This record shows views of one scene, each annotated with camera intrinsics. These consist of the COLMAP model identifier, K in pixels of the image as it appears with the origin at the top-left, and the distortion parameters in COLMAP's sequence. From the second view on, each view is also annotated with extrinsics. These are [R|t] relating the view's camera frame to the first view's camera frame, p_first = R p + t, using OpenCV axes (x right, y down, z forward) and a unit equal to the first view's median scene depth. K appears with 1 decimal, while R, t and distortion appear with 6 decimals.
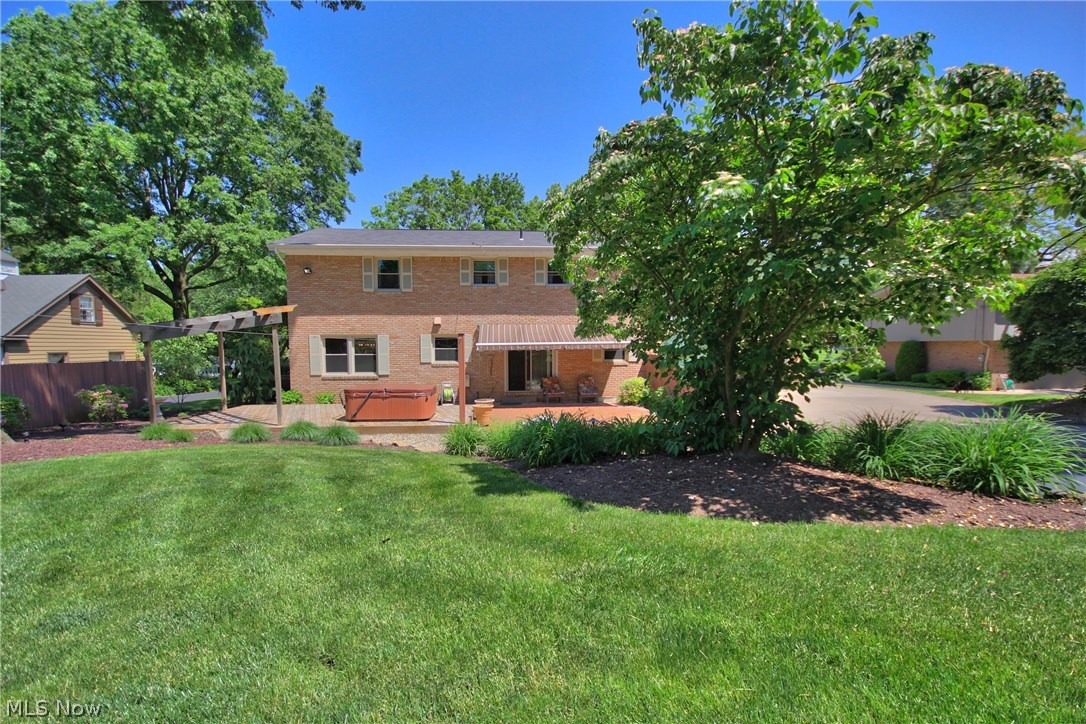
lens RADIAL K [[501.5, 0, 541.3], [0, 501.5, 362.3], [0, 0, 1]] dist [-0.004212, -0.001908]
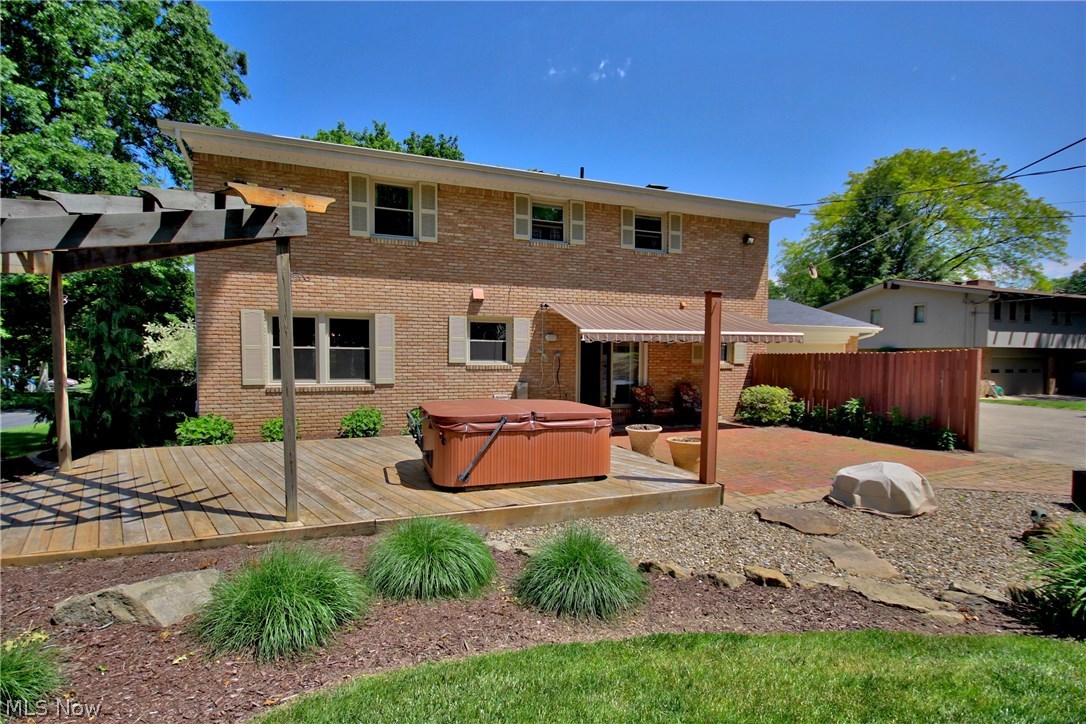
lens RADIAL K [[501.5, 0, 543.8], [0, 501.5, 369.3], [0, 0, 1]] dist [-0.004212, -0.001908]
pose [[0.961675, 0.002633, 0.274179, -0.294549], [-0.000665, 0.999973, -0.007272, 0.012408], [-0.274191, 0.006811, 0.961651, 0.395440]]
